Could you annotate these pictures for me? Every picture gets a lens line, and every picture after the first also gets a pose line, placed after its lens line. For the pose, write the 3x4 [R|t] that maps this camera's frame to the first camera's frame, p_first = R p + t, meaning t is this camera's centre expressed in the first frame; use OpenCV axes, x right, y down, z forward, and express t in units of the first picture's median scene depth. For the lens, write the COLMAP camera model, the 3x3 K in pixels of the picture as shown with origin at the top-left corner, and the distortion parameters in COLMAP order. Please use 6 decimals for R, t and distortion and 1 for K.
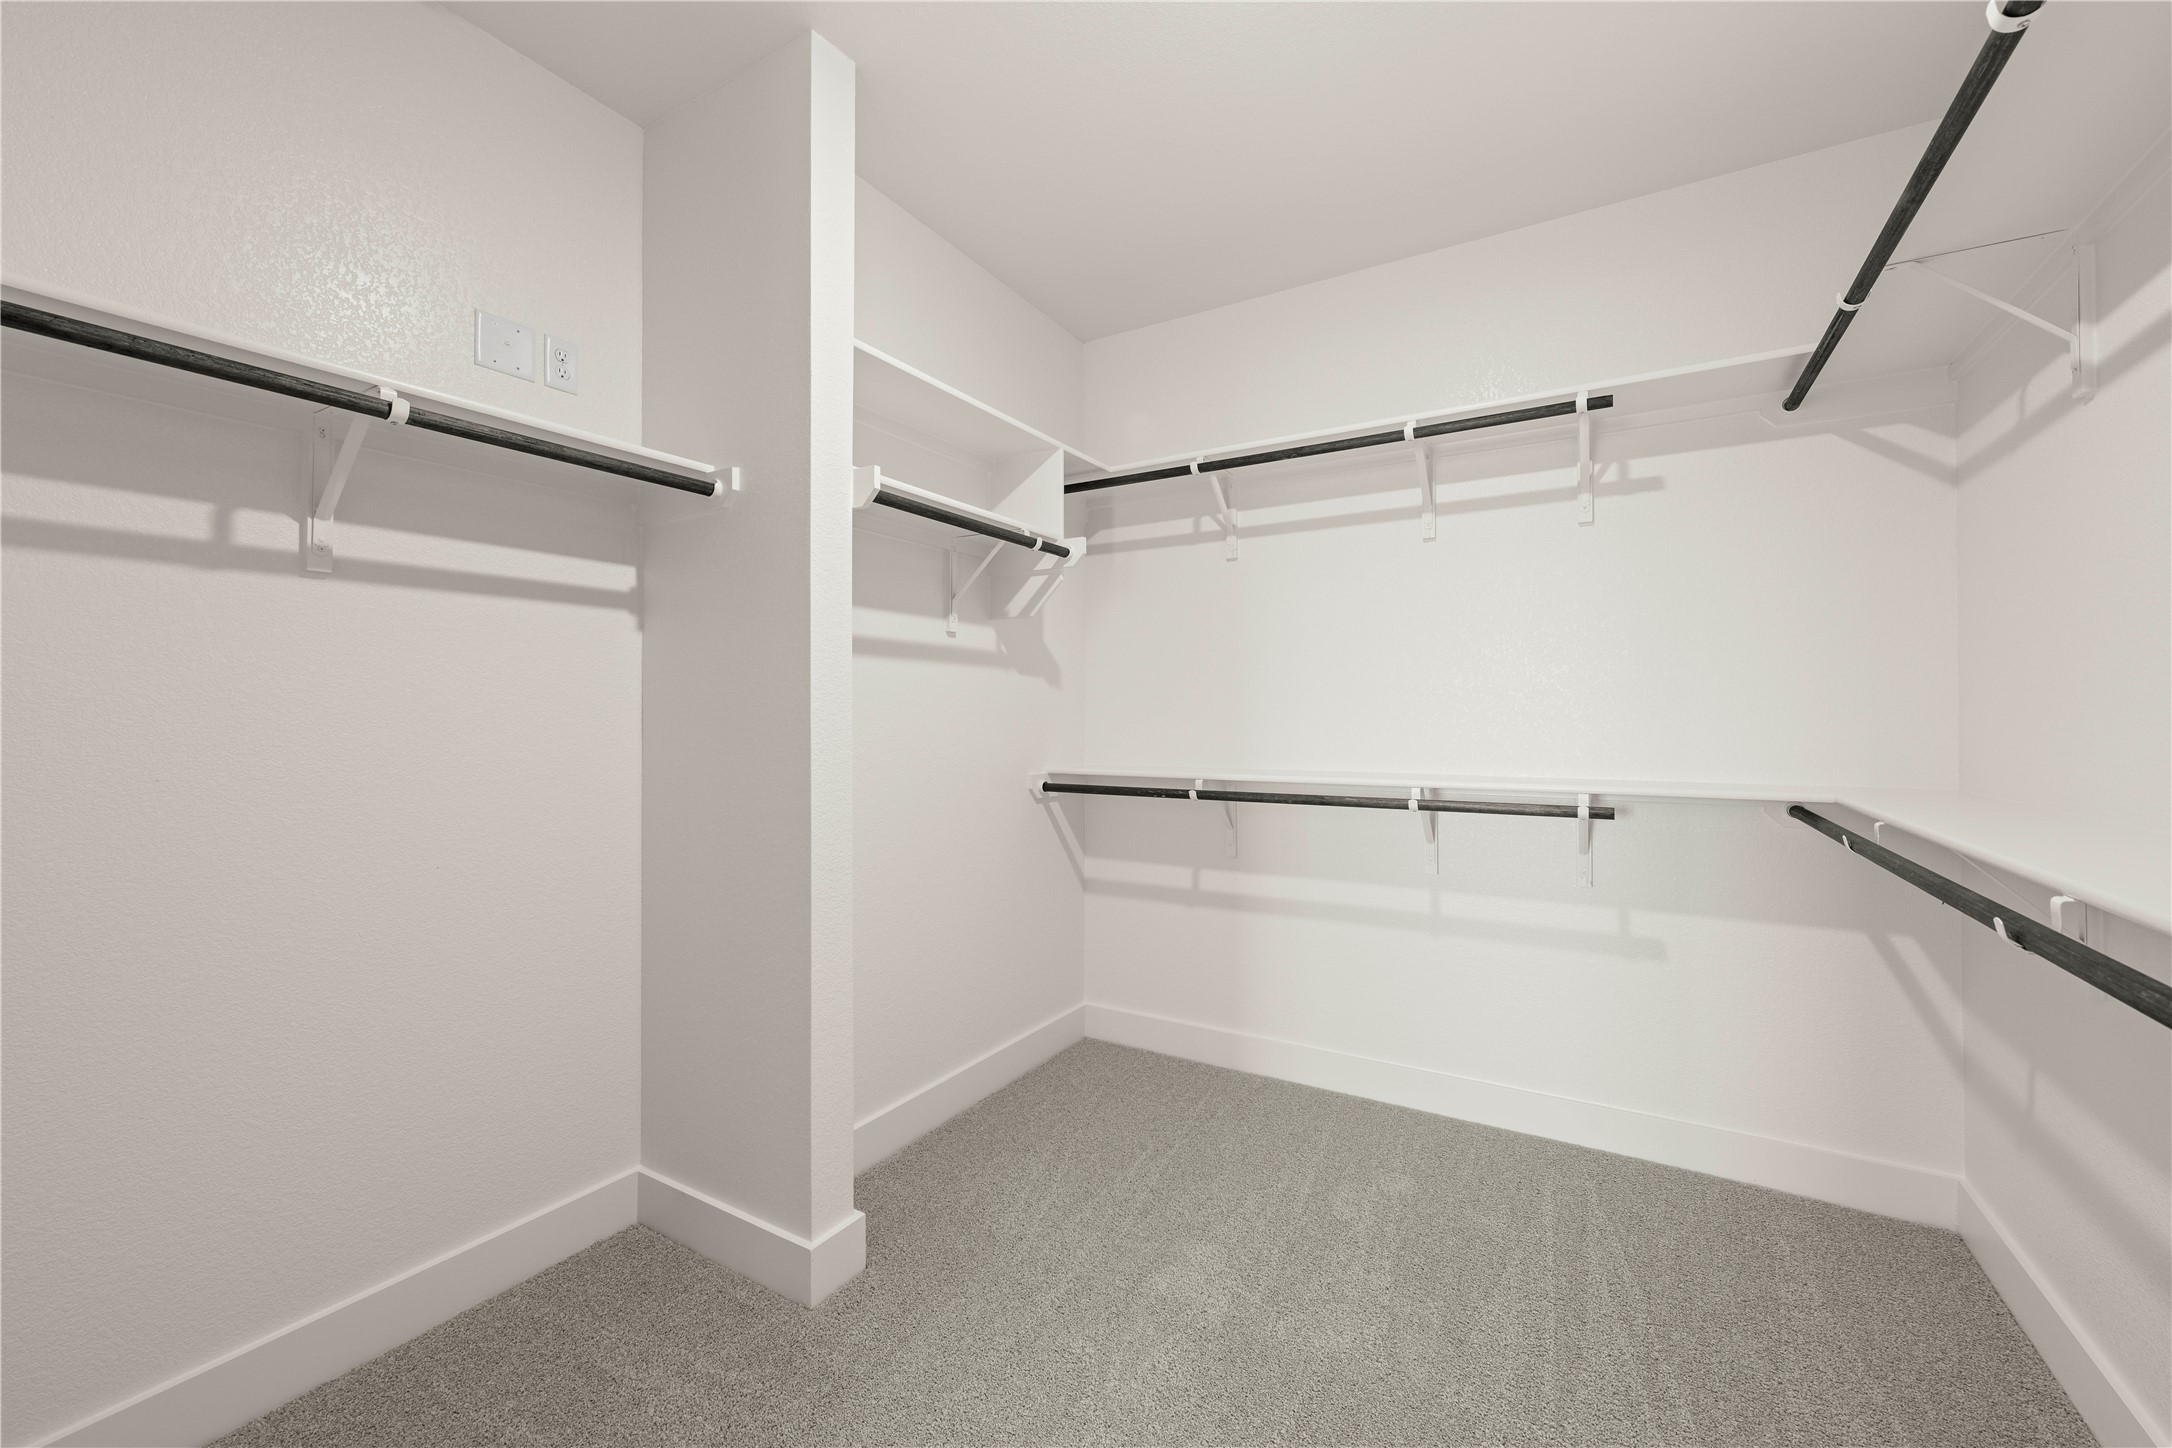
lens RADIAL K [[855.2, 0, 1101.5], [0, 855.2, 720.4], [0, 0, 1]] dist [0.000138, -0.000598]
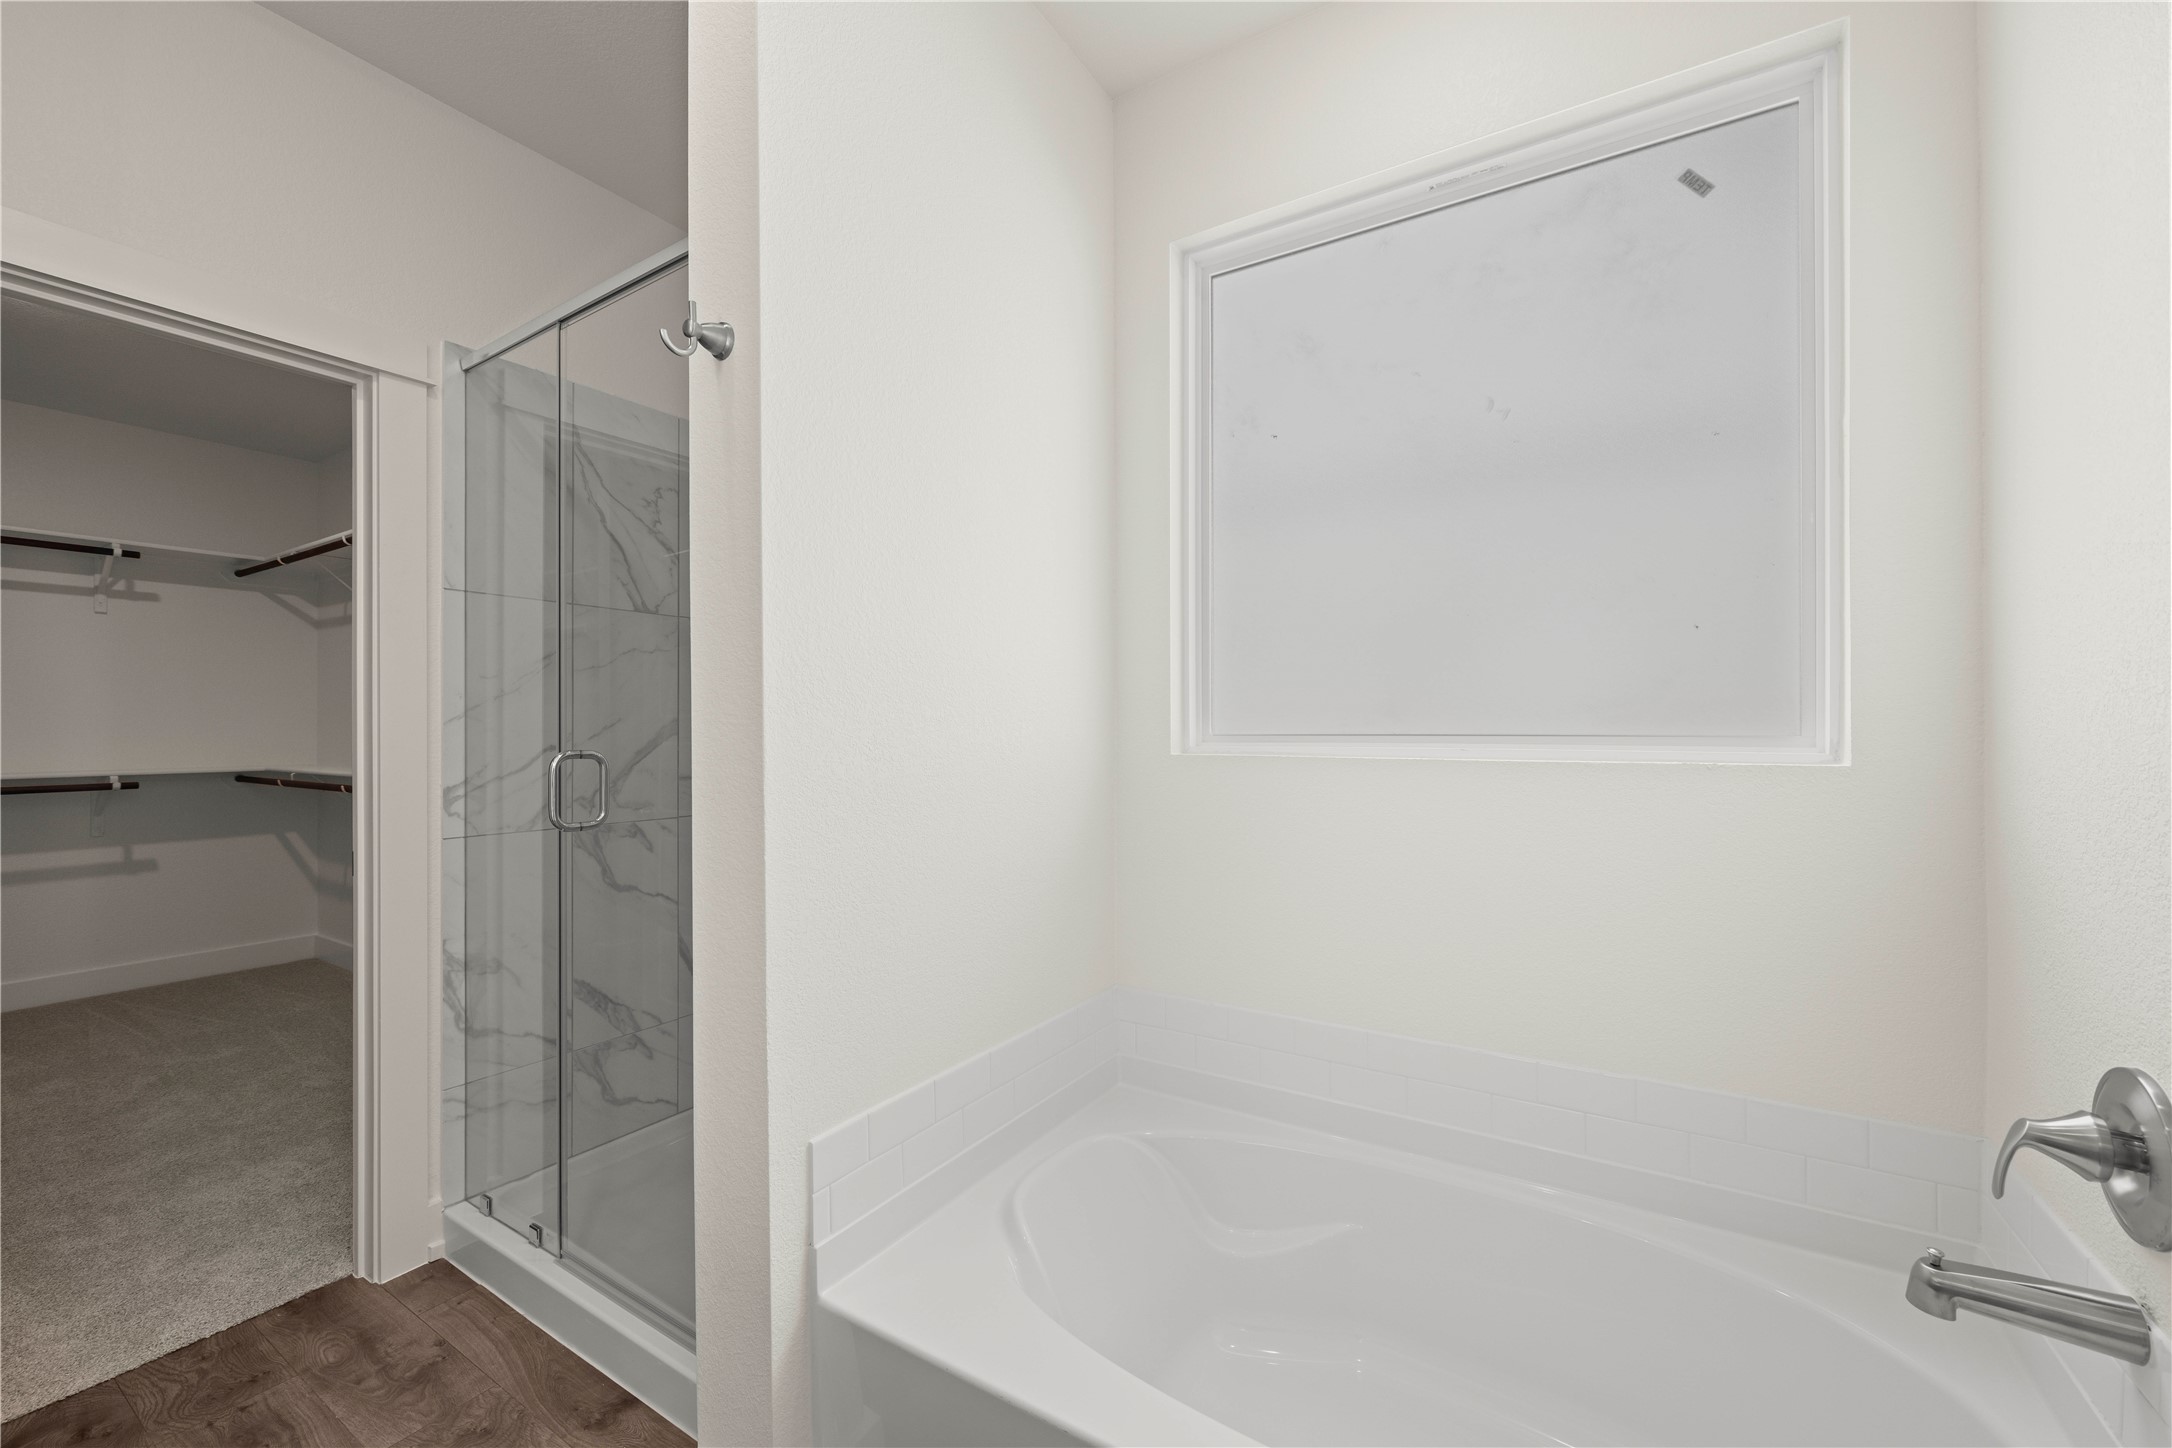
lens RADIAL K [[855.2, 0, 1099.6], [0, 855.2, 721.0], [0, 0, 1]] dist [0.000138, -0.000598]
pose [[0.018152, 0.007500, 0.999807, -1.149083], [-0.003482, 0.999966, -0.007438, -0.020284], [-0.999829, -0.003346, 0.018178, -1.045466]]
